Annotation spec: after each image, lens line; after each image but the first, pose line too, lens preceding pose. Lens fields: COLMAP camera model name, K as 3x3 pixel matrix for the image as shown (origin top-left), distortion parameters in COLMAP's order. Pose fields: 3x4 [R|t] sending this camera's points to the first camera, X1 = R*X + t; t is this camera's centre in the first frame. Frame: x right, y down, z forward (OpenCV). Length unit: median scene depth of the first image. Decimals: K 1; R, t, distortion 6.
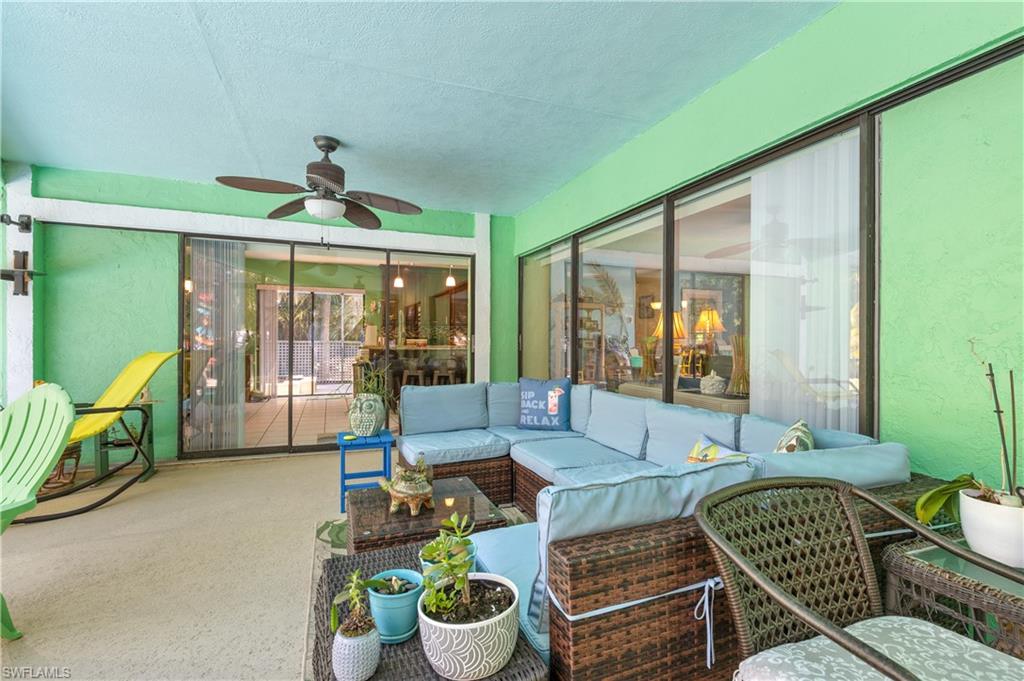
lens RADIAL K [[462.7, 0, 513.4], [0, 462.7, 340.3], [0, 0, 1]] dist [-0.000068, -0.000023]
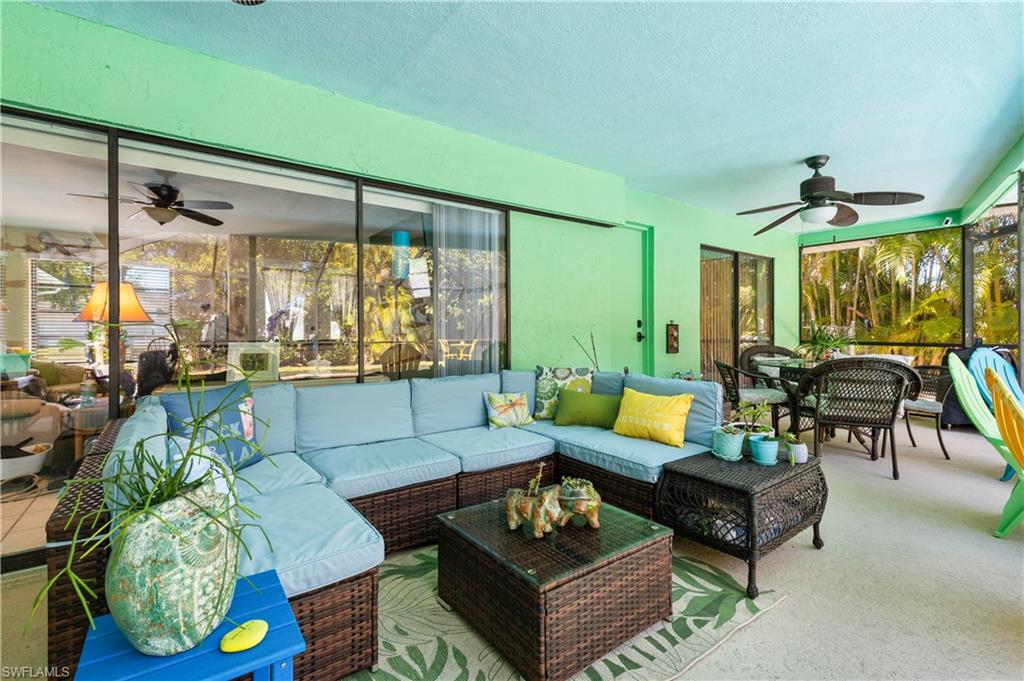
lens RADIAL K [[462.7, 0, 511.0], [0, 462.7, 332.7], [0, 0, 1]] dist [-0.000068, -0.000023]
pose [[-0.250620, -0.005566, 0.968069, -0.631788], [0.002677, 0.999976, 0.006443, 0.012182], [-0.968082, 0.004206, -0.250599, 0.839012]]
